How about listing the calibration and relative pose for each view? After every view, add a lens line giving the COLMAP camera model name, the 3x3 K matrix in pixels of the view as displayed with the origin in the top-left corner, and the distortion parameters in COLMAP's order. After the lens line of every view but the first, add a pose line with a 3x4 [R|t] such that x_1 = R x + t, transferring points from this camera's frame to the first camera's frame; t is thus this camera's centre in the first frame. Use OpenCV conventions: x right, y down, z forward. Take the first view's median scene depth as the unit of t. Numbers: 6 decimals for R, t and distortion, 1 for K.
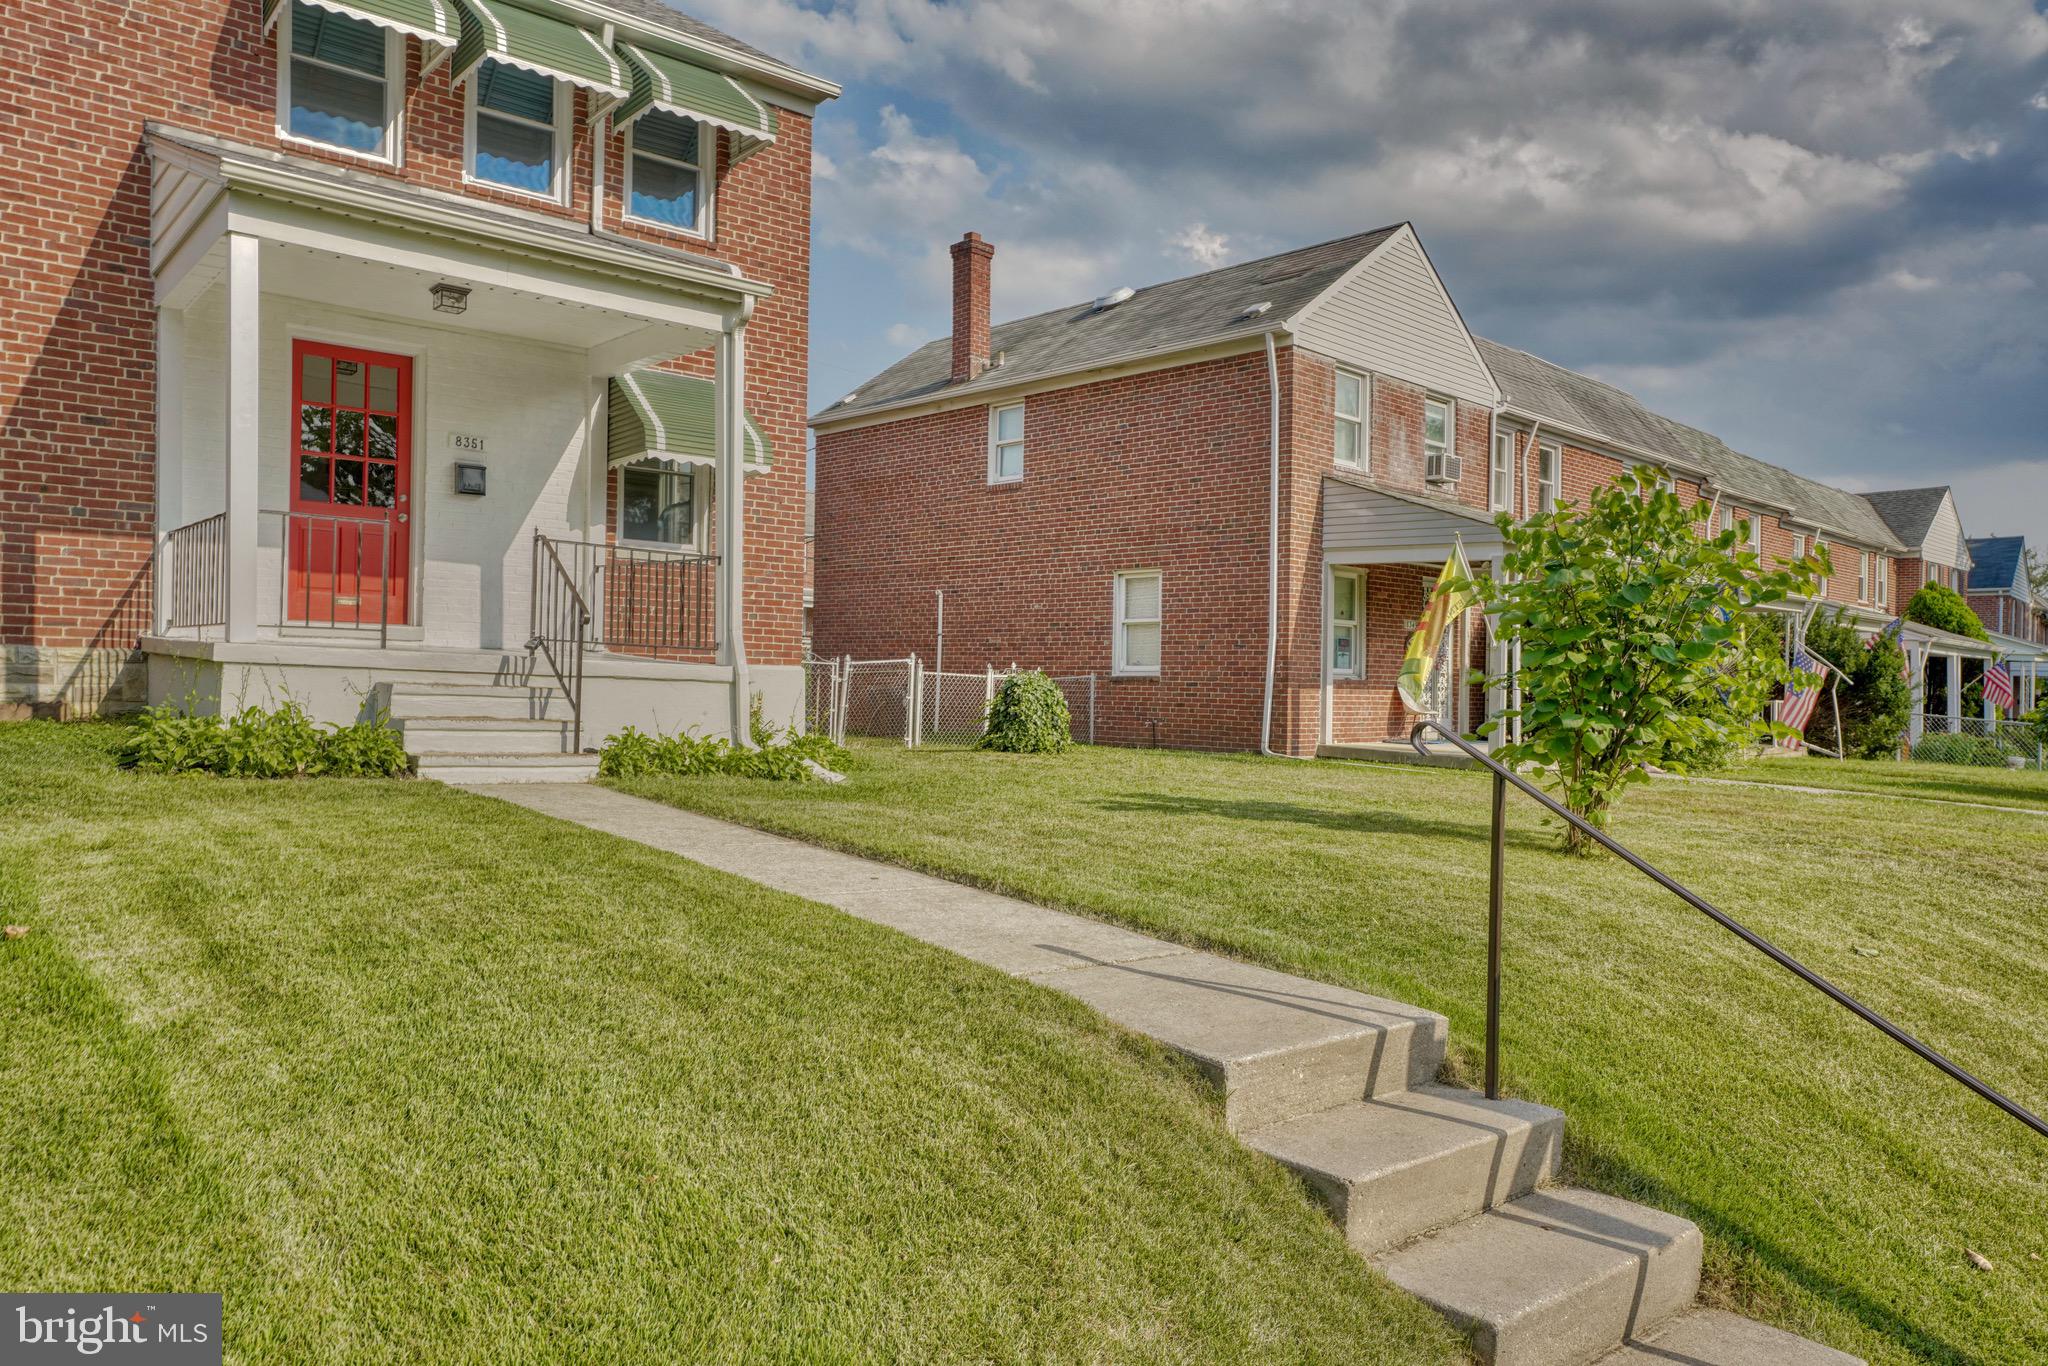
lens RADIAL K [[1418.0, 0, 998.6], [0, 1418.0, 688.4], [0, 0, 1]] dist [-0.008094, 0.040342]
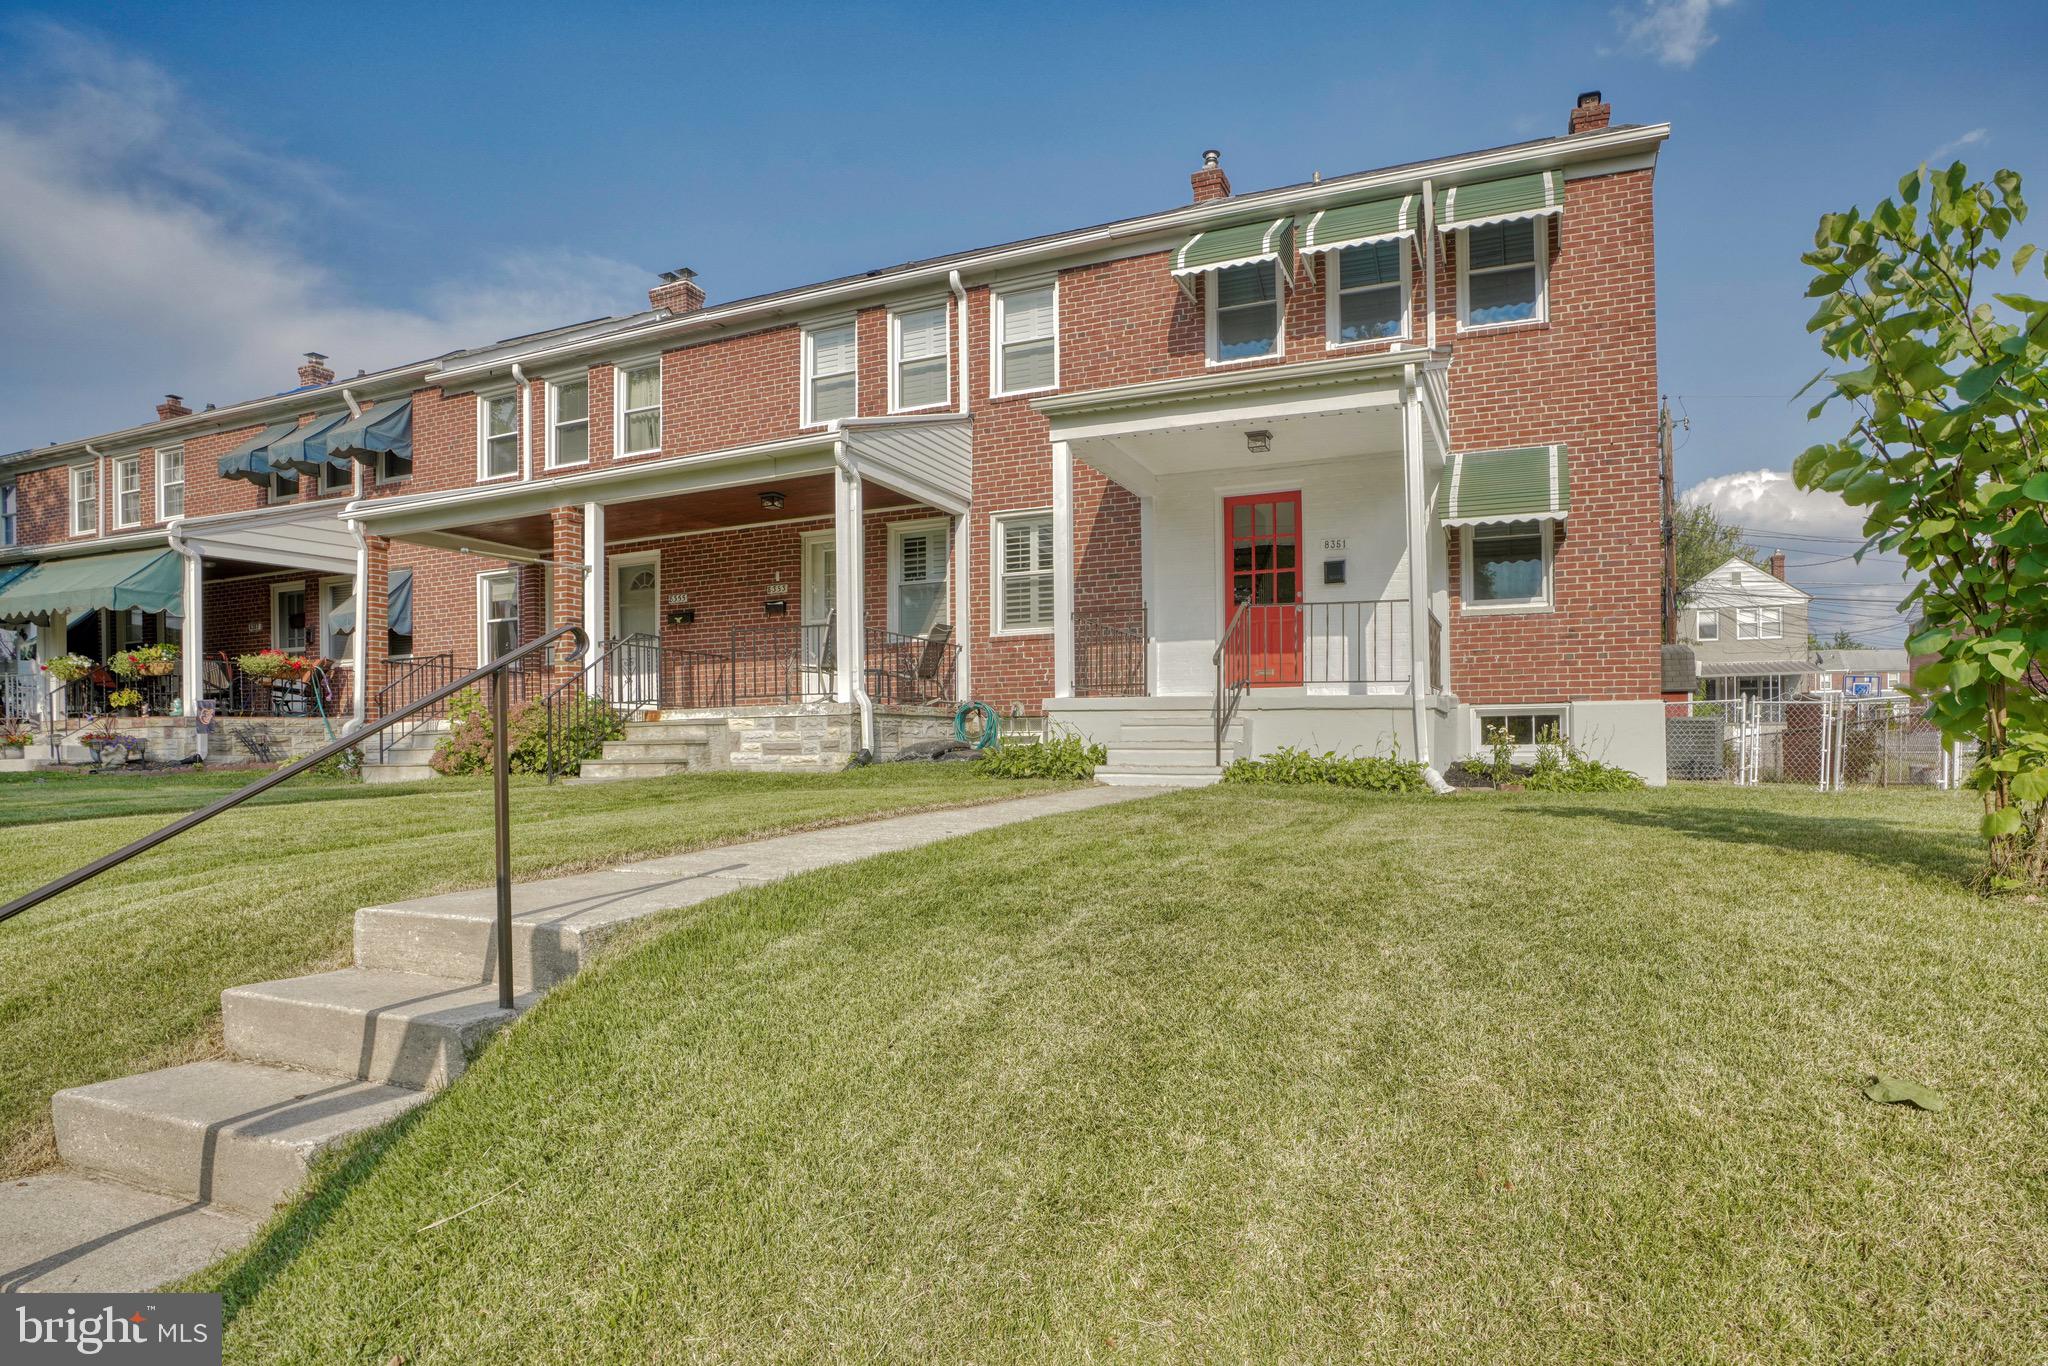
lens RADIAL K [[1081.4, 0, 1122.9], [0, 1081.4, 788.0], [0, 0, 1]] dist [-0.076532, 0.033141]
pose [[0.491975, -0.004616, -0.870597, 0.386115], [0.013929, 0.999900, 0.002569, 0.046272], [0.870498, -0.013391, 0.491990, 0.329103]]
